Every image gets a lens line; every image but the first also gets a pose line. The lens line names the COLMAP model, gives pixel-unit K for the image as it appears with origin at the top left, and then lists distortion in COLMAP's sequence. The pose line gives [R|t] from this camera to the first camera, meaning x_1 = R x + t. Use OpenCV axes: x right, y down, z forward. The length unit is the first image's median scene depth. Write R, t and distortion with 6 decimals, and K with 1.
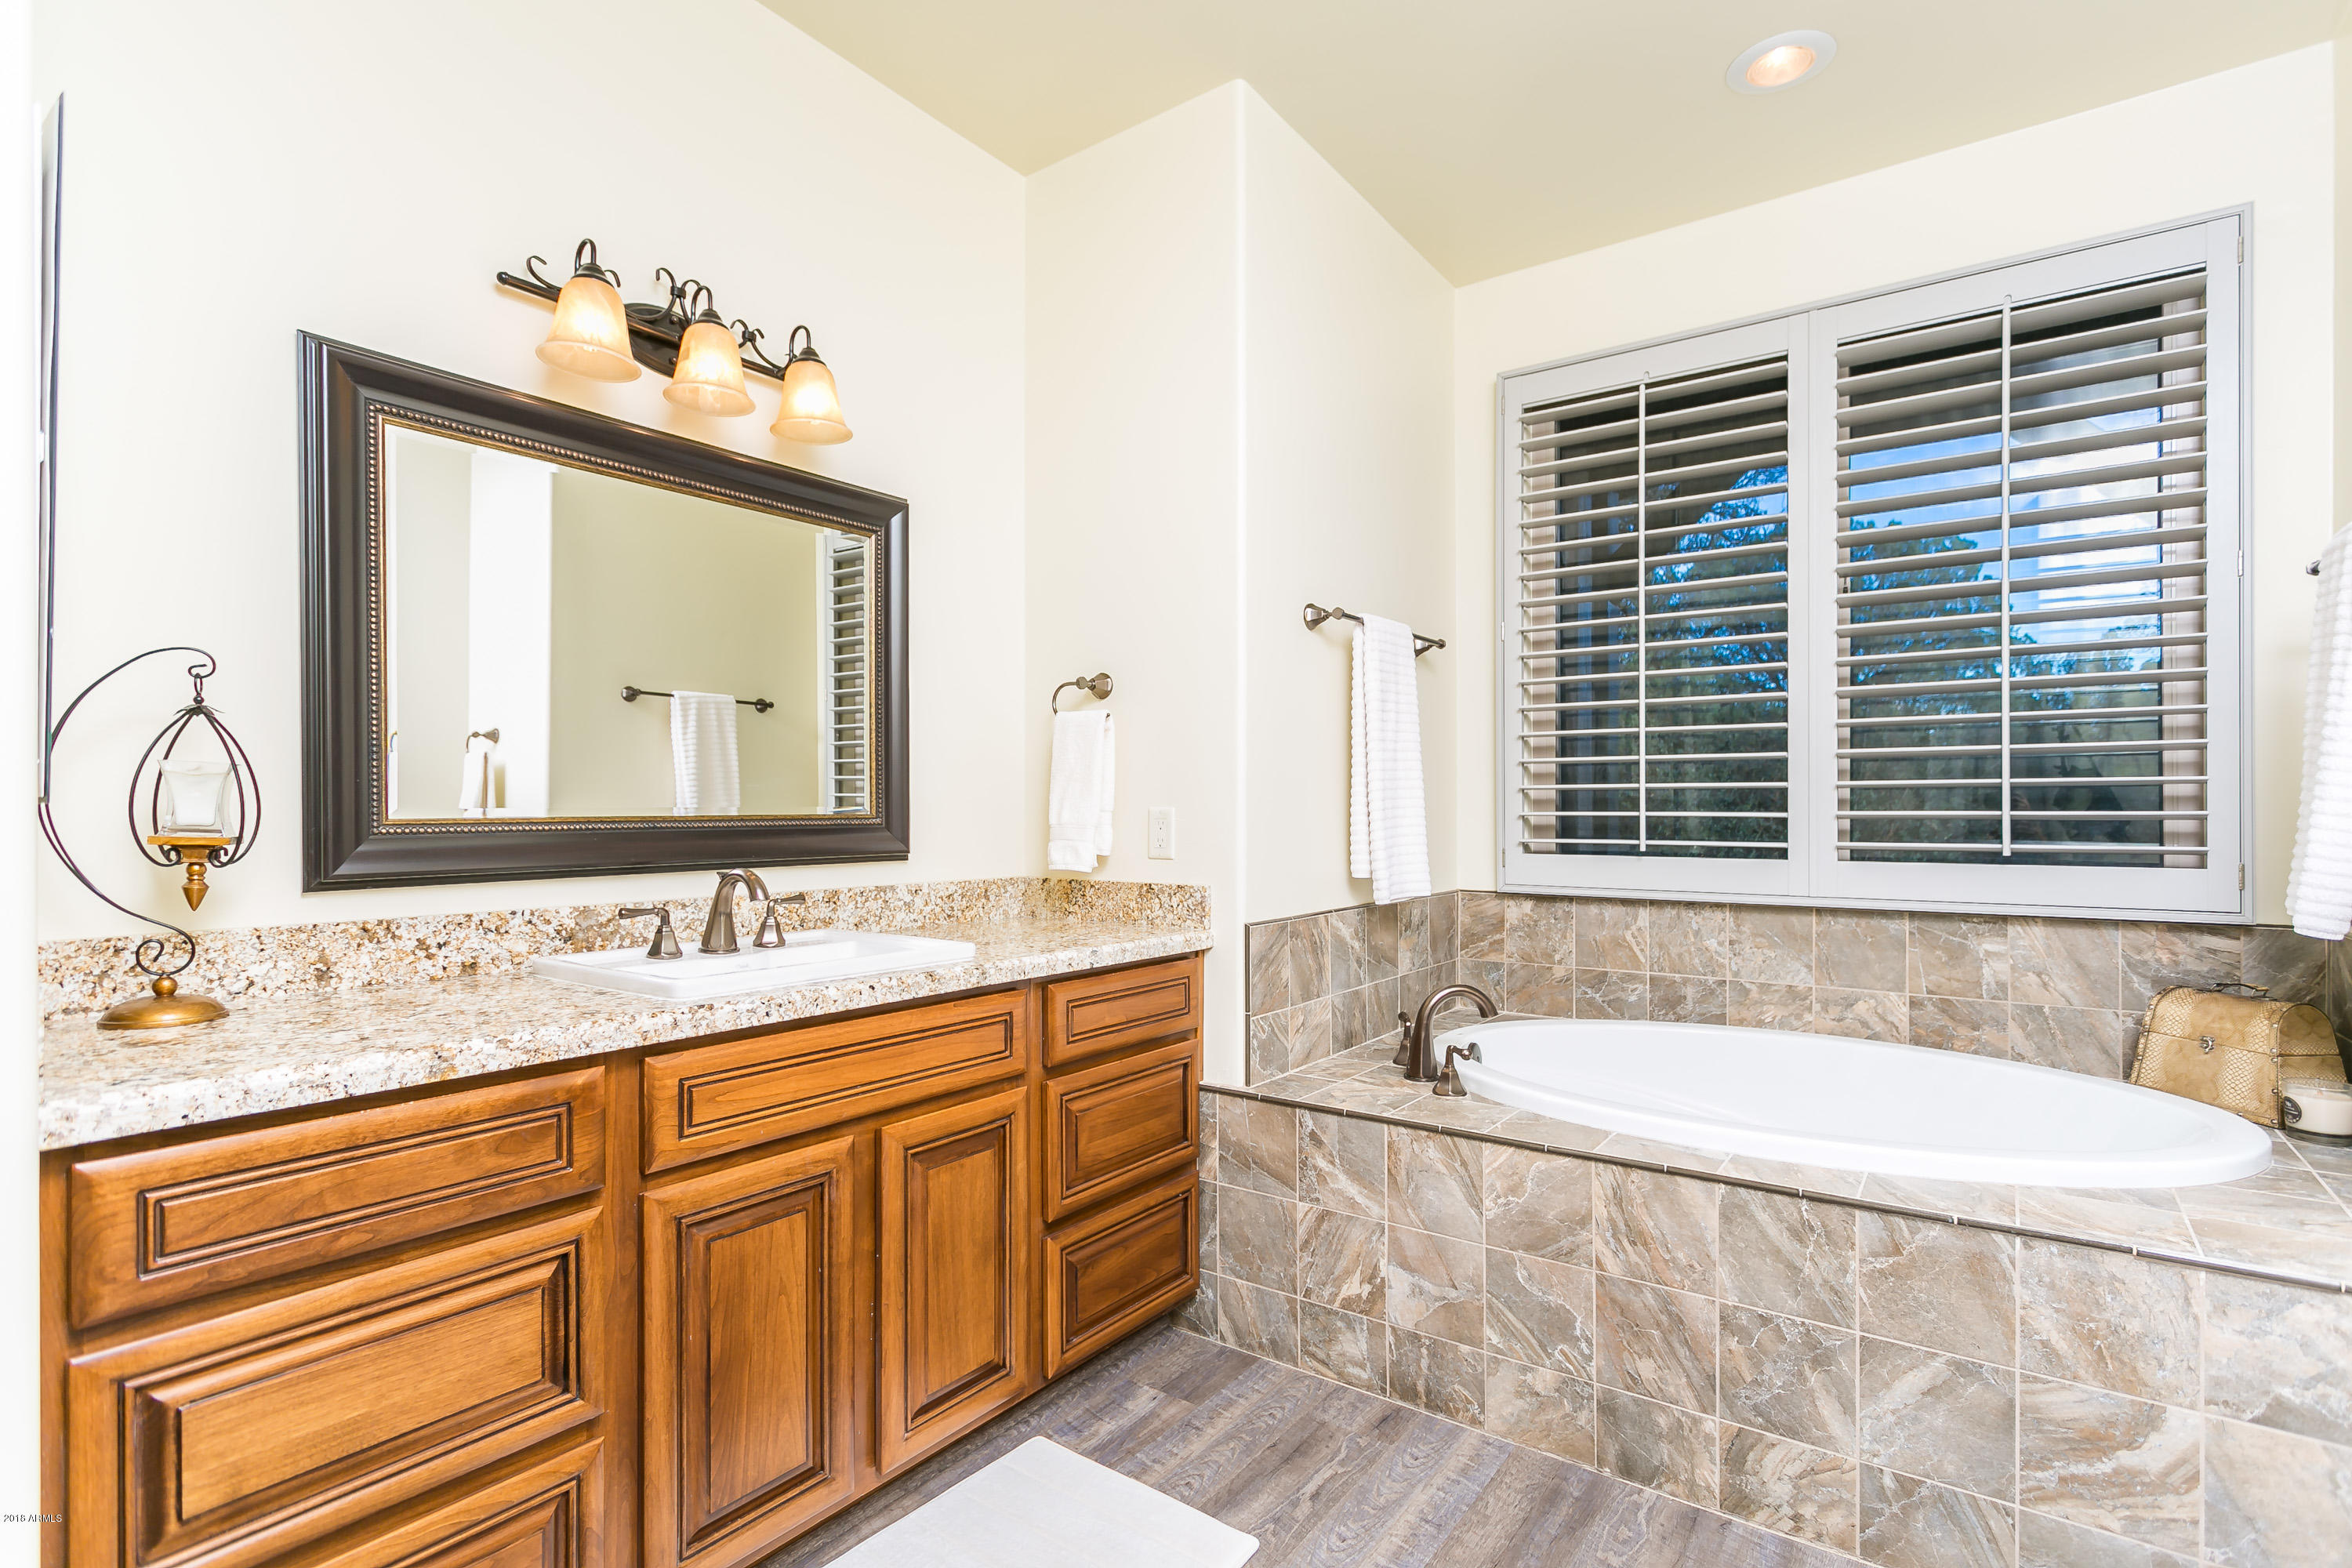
lens RADIAL K [[1116.5, 0, 1176.9], [0, 1116.5, 822.6], [0, 0, 1]] dist [-0.002309, -0.000762]
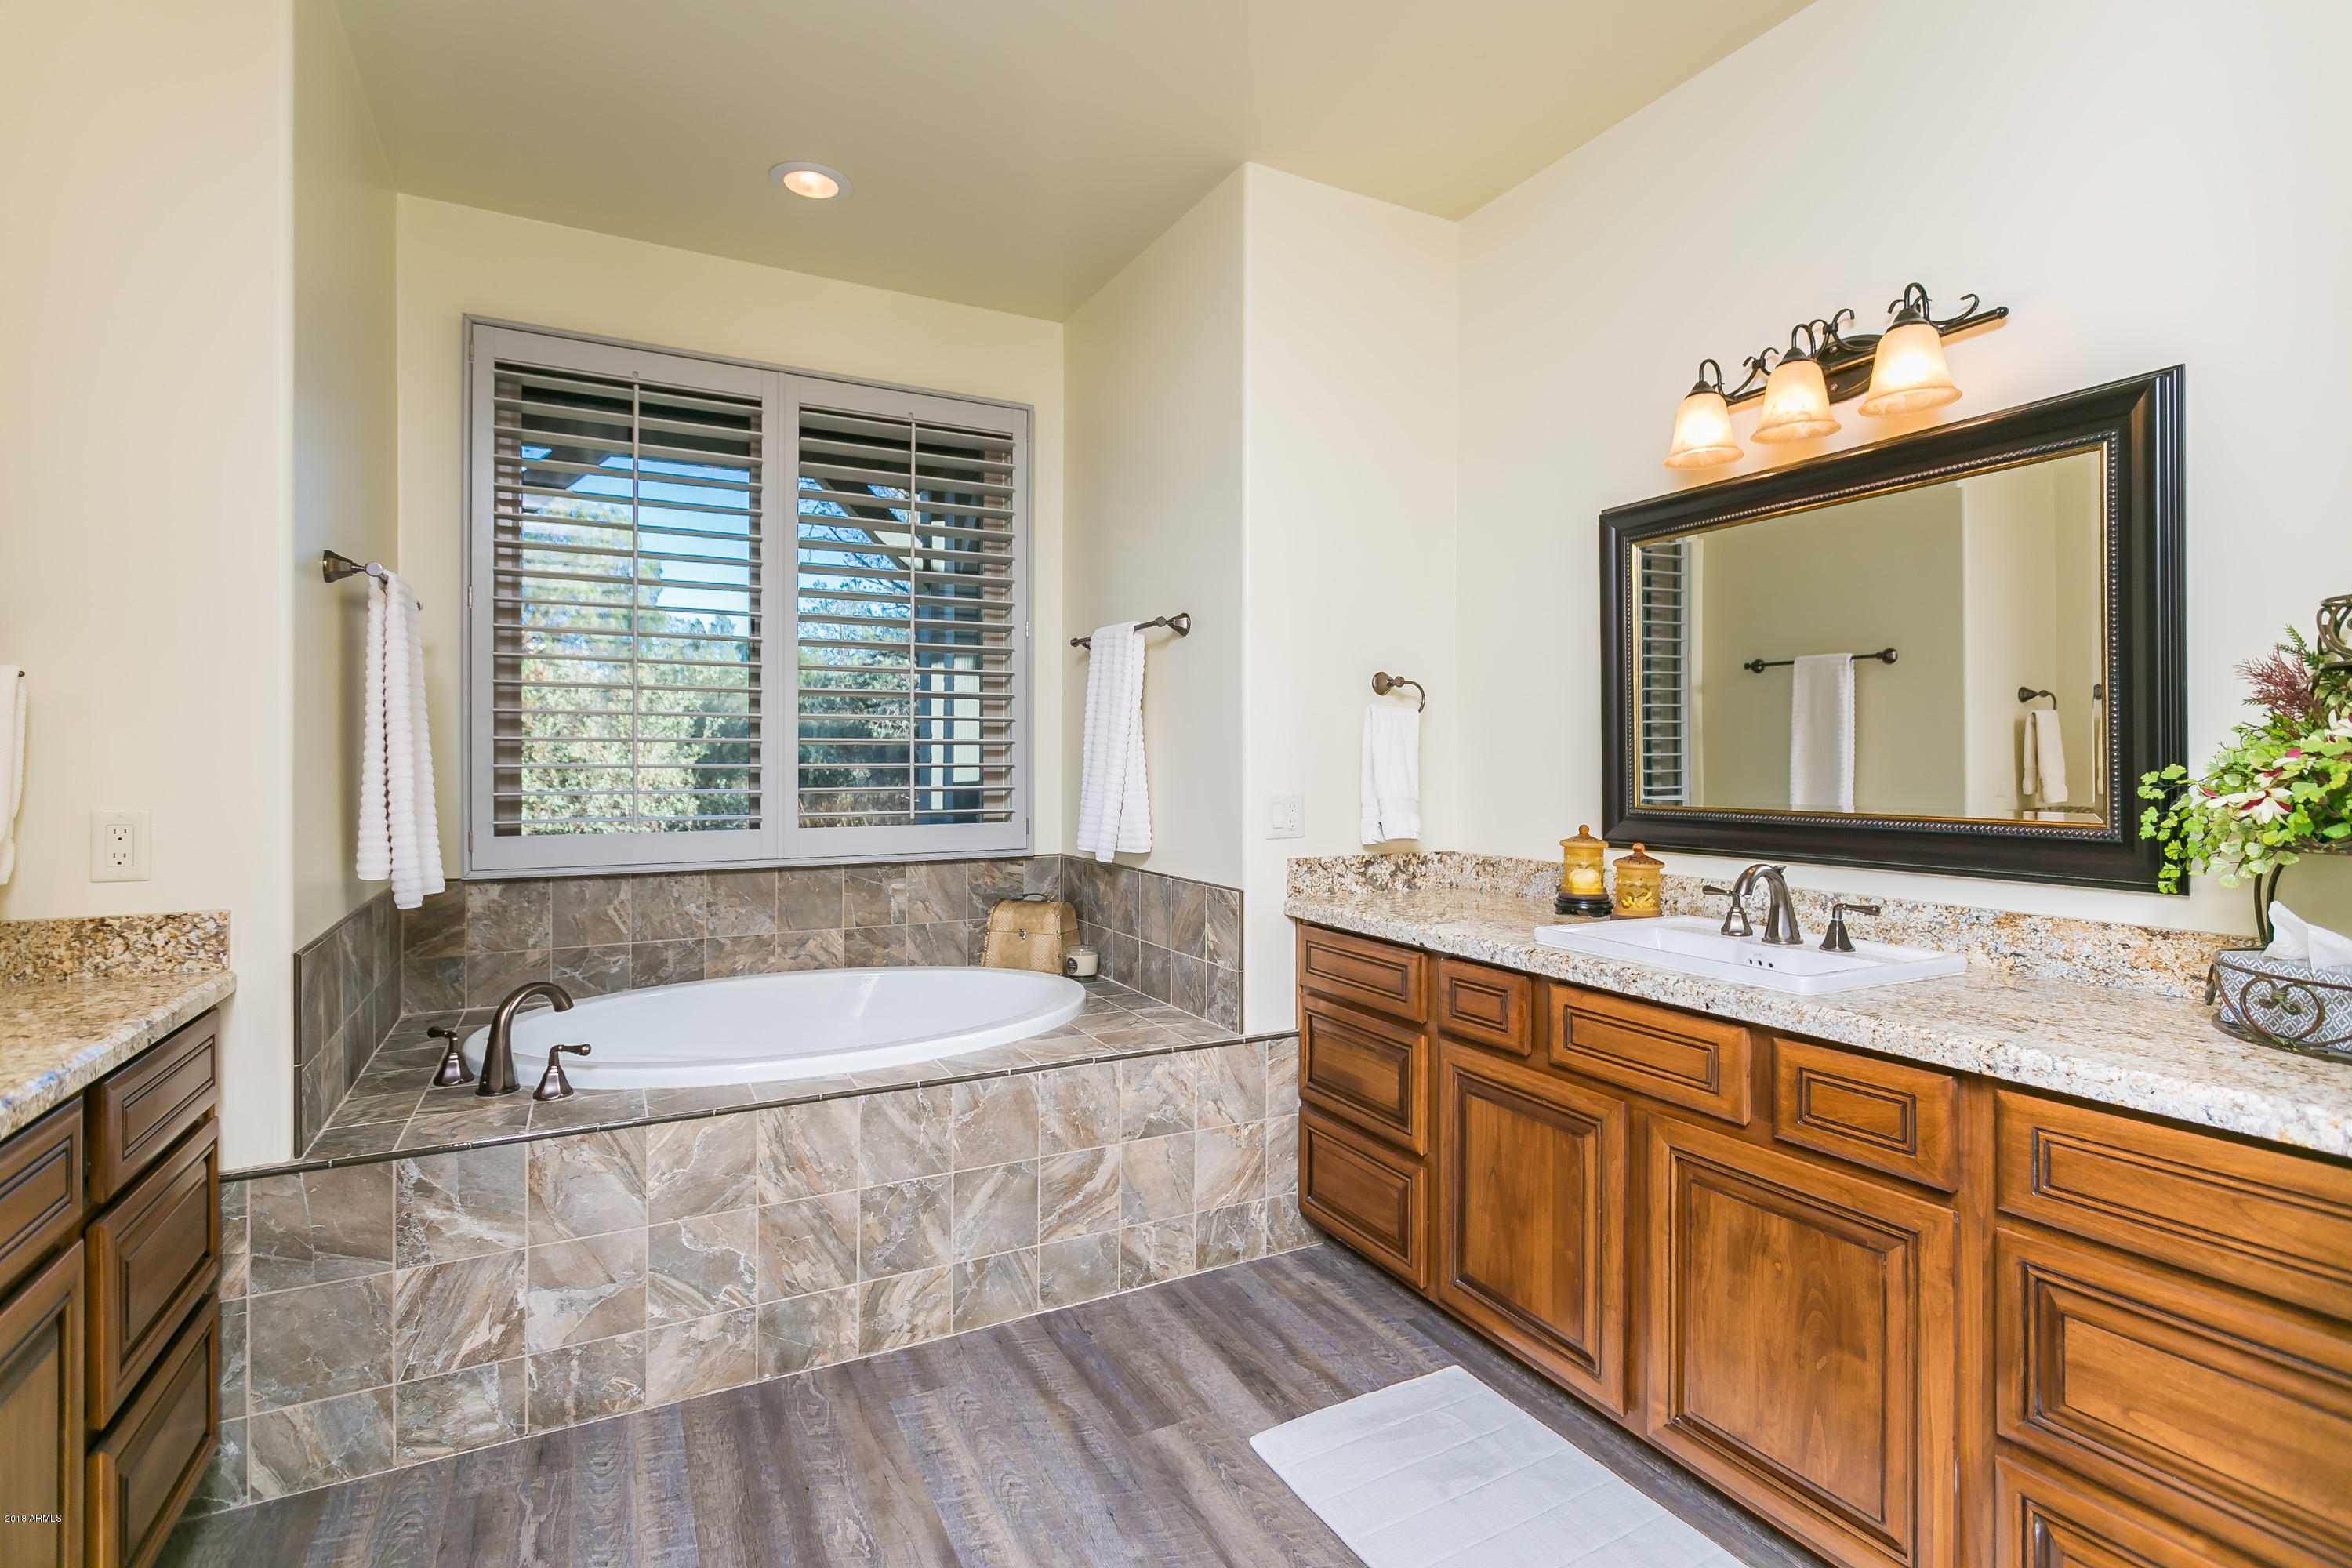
lens RADIAL K [[1121.8, 0, 1180.5], [0, 1121.8, 782.1], [0, 0, 1]] dist [0.002101, 0.000434]
pose [[0.444233, -0.019108, 0.895707, -0.404433], [0.008917, 0.999817, 0.016907, -0.041622], [-0.895867, 0.000477, 0.444323, 0.094361]]
